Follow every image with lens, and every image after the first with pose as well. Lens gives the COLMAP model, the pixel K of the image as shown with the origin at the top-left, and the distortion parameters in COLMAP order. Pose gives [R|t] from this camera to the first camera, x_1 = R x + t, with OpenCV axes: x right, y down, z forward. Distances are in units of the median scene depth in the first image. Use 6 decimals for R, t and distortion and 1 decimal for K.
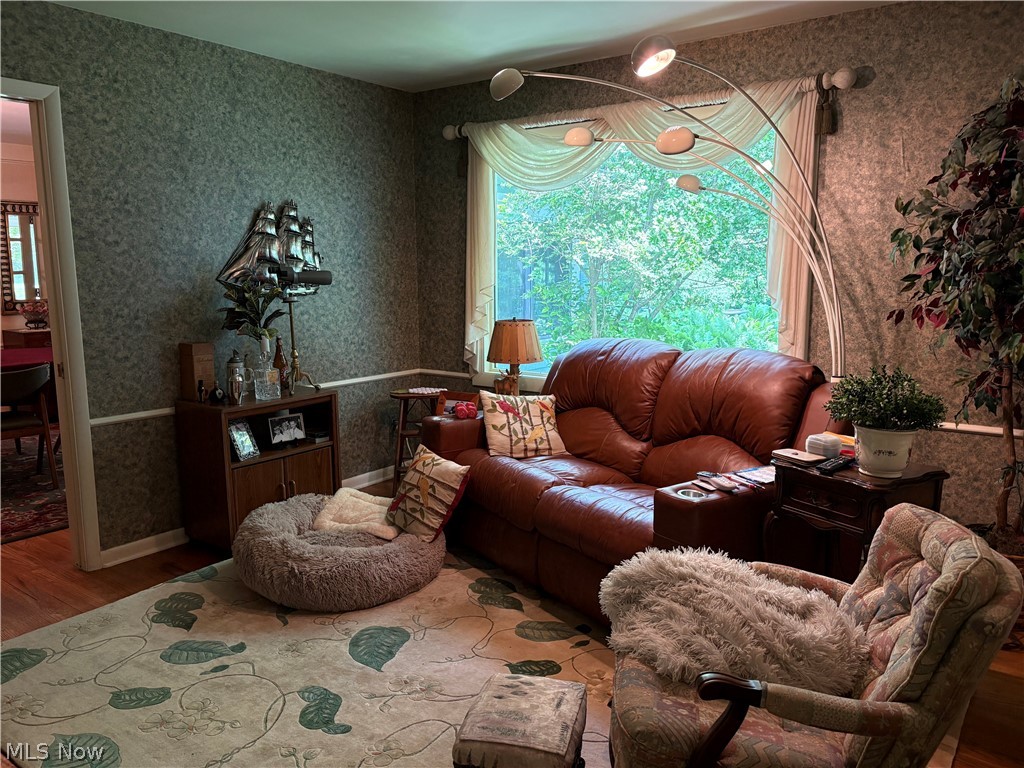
lens RADIAL K [[778.3, 0, 512.0], [0, 778.3, 384.0], [0, 0, 1]] dist [0.046979, -0.050533]
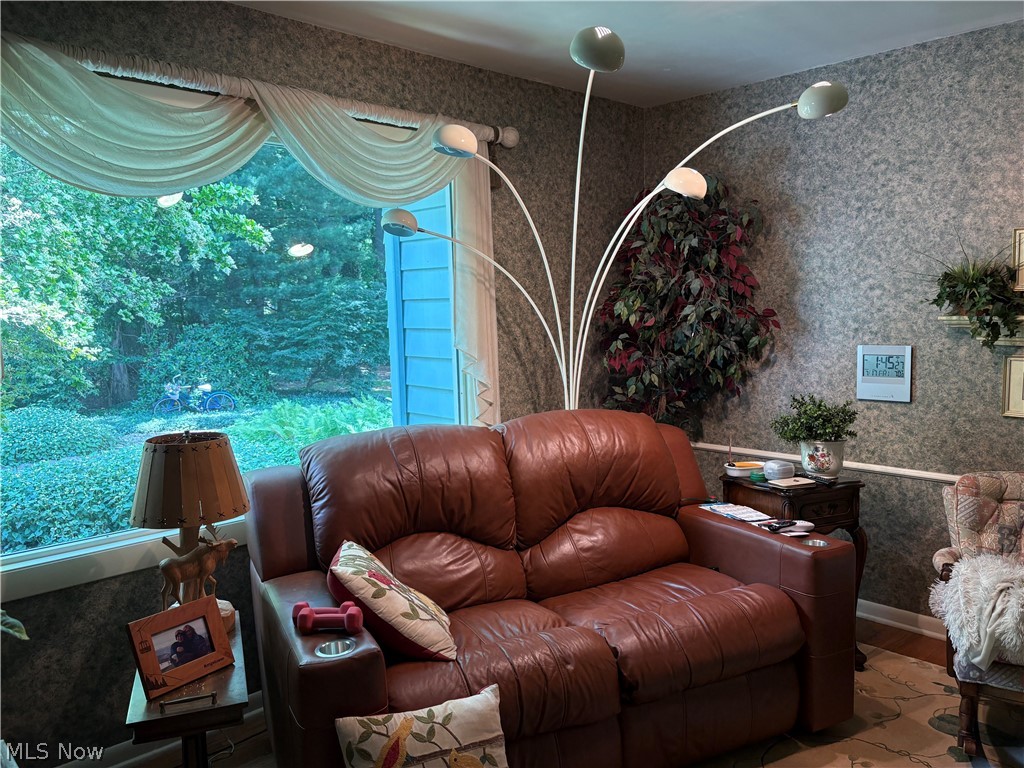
lens RADIAL K [[778.3, 0, 512.0], [0, 778.3, 384.0], [0, 0, 1]] dist [0.046979, -0.050533]
pose [[0.161659, -0.094127, 0.982347, -0.574584], [0.173482, 0.982649, 0.065607, -0.138484], [-0.971479, 0.159813, 0.175183, 0.844654]]
